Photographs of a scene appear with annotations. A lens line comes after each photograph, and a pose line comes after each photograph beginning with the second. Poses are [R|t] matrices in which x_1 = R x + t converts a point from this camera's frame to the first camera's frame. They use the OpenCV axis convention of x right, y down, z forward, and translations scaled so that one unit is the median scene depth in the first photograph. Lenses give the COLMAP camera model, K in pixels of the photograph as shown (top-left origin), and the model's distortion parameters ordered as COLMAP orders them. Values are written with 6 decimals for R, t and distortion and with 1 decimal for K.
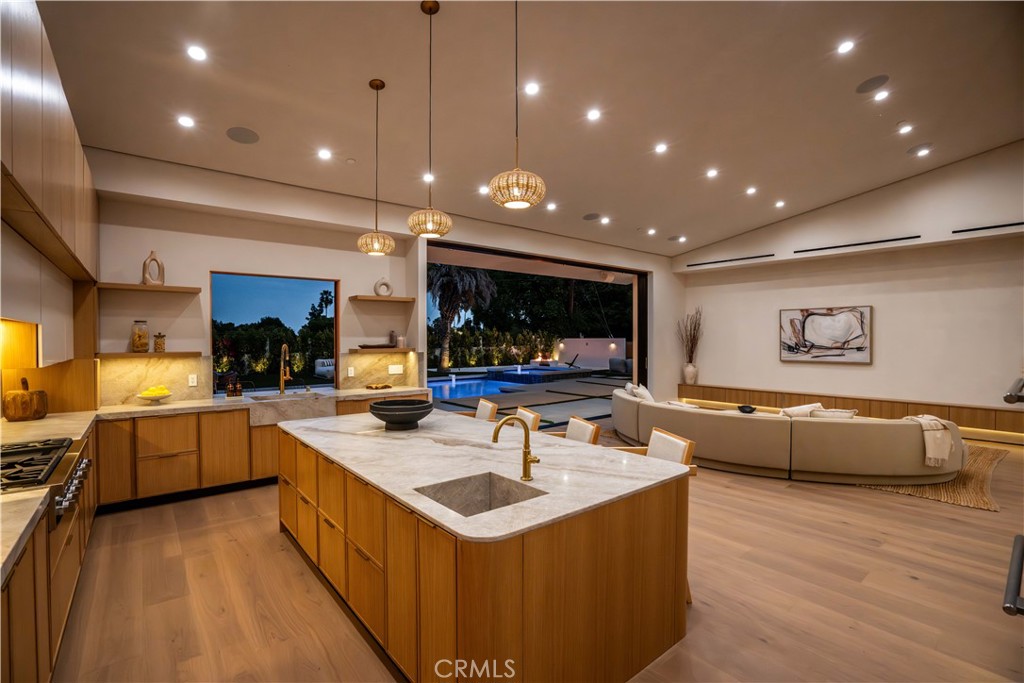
lens RADIAL K [[467.5, 0, 512.0], [0, 467.5, 341.5], [0, 0, 1]] dist [-0.062938, 0.023573]
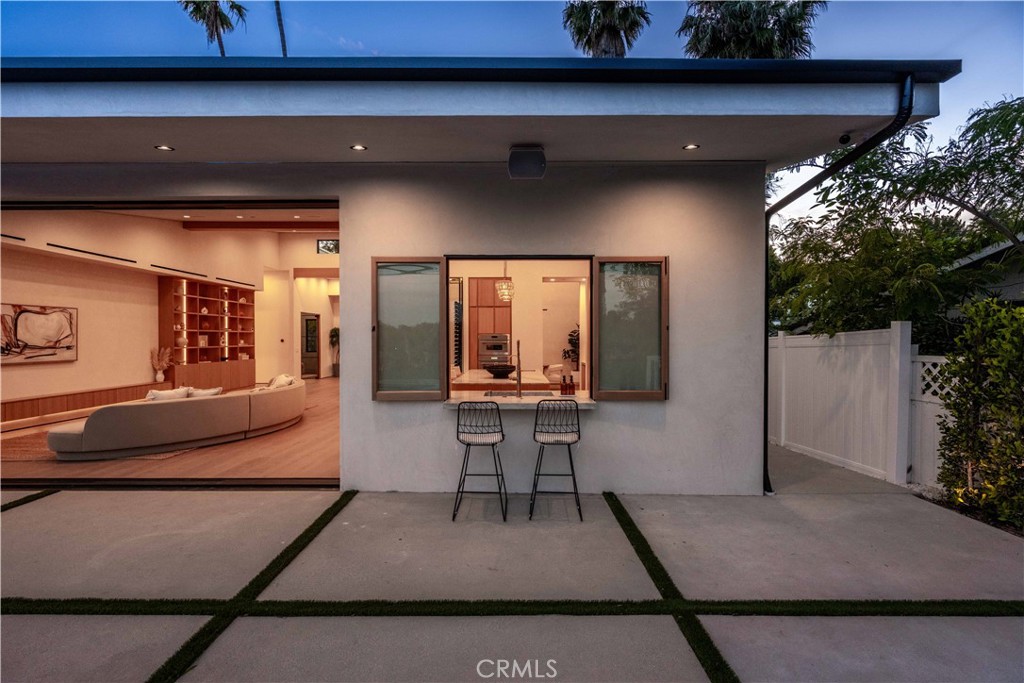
lens RADIAL K [[456.1, 0, 512.0], [0, 456.1, 341.5], [0, 0, 1]] dist [-0.002248, -0.000637]
pose [[-0.771676, -0.000223, 0.636015, -0.664674], [0.008592, 0.999905, 0.010776, -0.000511], [-0.635957, 0.013780, -0.771601, 1.070621]]
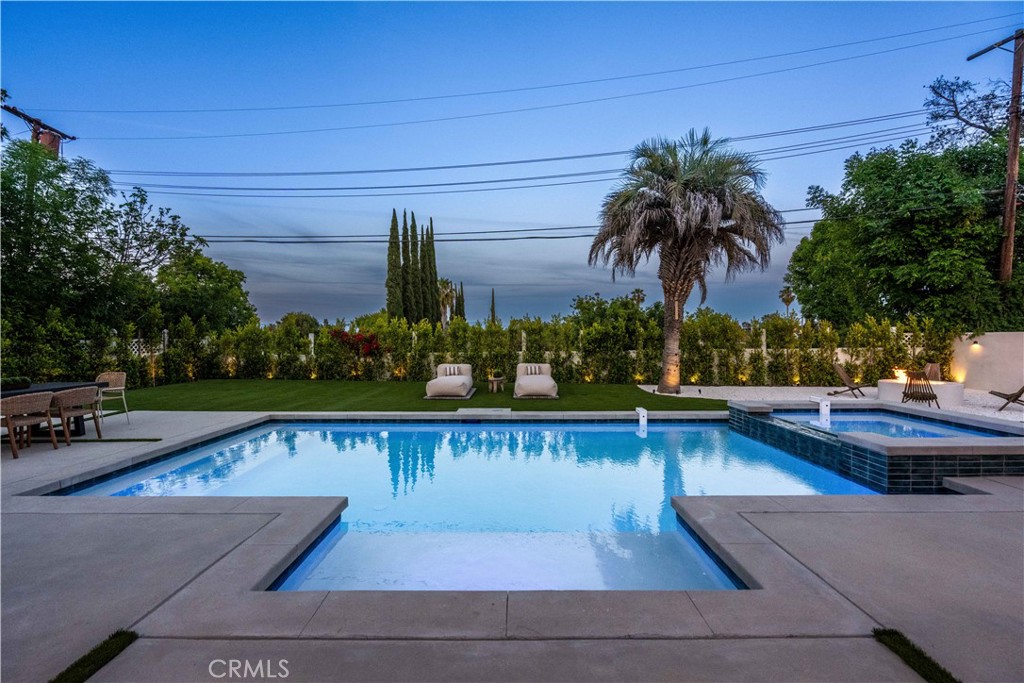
lens RADIAL K [[456.1, 0, 512.0], [0, 456.1, 341.5], [0, 0, 1]] dist [-0.002248, -0.000637]
pose [[0.776925, 0.006628, -0.629558, 0.119288], [-0.006004, 0.999977, 0.003118, 0.011204], [0.629564, 0.001357, 0.776947, 1.305777]]
